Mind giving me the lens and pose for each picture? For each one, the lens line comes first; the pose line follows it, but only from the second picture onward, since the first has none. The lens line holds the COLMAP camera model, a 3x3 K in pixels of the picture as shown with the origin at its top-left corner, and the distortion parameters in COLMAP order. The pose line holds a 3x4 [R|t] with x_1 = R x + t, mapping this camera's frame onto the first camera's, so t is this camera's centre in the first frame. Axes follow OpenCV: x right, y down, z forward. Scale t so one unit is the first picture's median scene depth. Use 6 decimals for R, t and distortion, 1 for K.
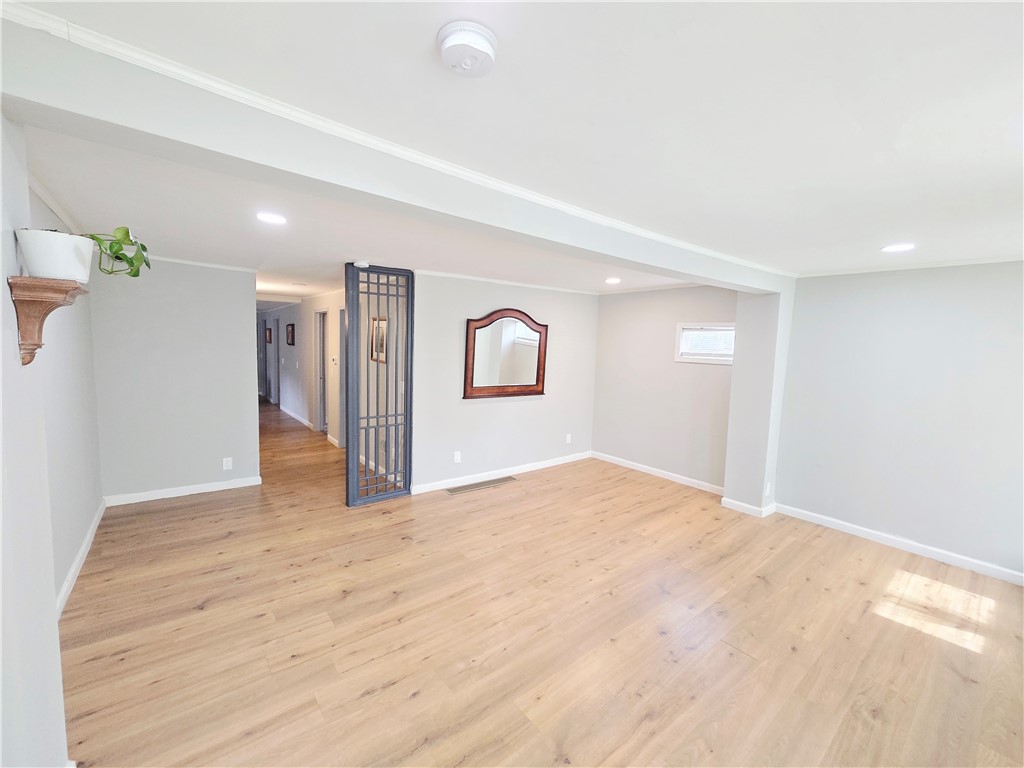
lens RADIAL K [[420.4, 0, 513.2], [0, 420.4, 384.0], [0, 0, 1]] dist [-0.006409, 0.002616]
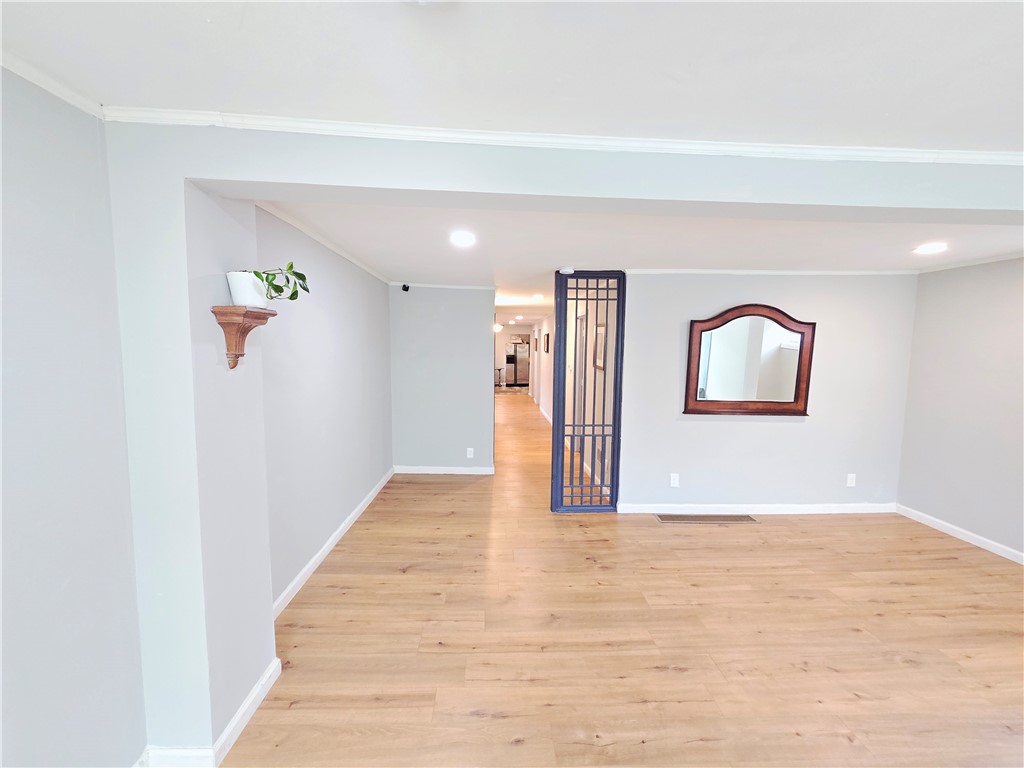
lens RADIAL K [[420.4, 0, 512.5], [0, 420.4, 384.2], [0, 0, 1]] dist [-0.006409, 0.002616]
pose [[0.804870, 0.035673, -0.592378, 0.136271], [-0.044619, 0.999004, -0.000463, -0.010734], [0.591771, 0.026804, 0.805660, 0.132903]]
